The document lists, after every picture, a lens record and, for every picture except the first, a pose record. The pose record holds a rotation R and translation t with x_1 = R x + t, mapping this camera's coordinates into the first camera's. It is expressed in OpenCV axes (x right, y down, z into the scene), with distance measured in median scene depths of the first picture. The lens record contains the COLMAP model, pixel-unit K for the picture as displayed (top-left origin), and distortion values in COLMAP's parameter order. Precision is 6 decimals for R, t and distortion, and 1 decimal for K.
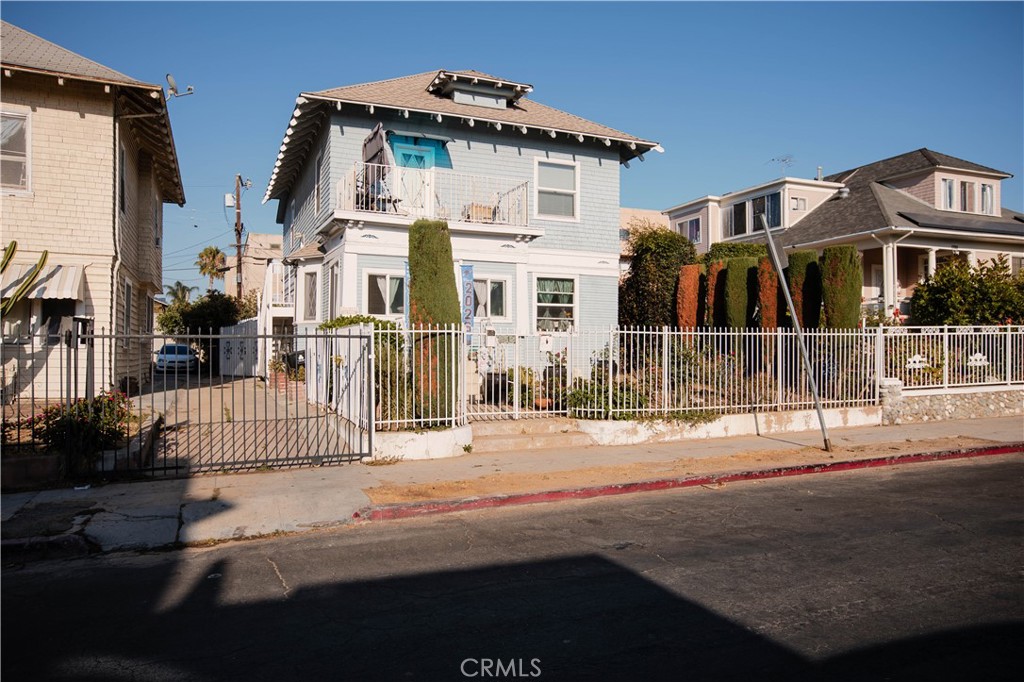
lens RADIAL K [[740.8, 0, 510.8], [0, 740.8, 341.2], [0, 0, 1]] dist [-0.046278, 0.092073]
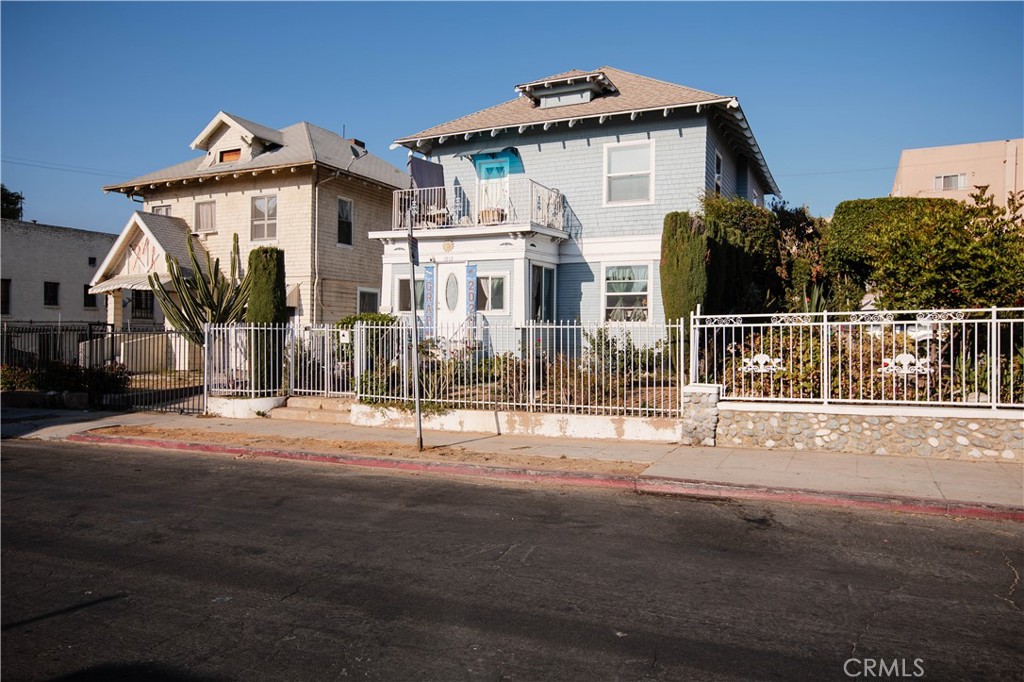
lens RADIAL K [[740.8, 0, 510.8], [0, 740.8, 341.2], [0, 0, 1]] dist [-0.046278, 0.092073]
pose [[0.640885, 0.010904, -0.767559, 0.877036], [0.006816, 0.999779, 0.019894, -0.009103], [0.767607, -0.017982, 0.640669, 0.330773]]
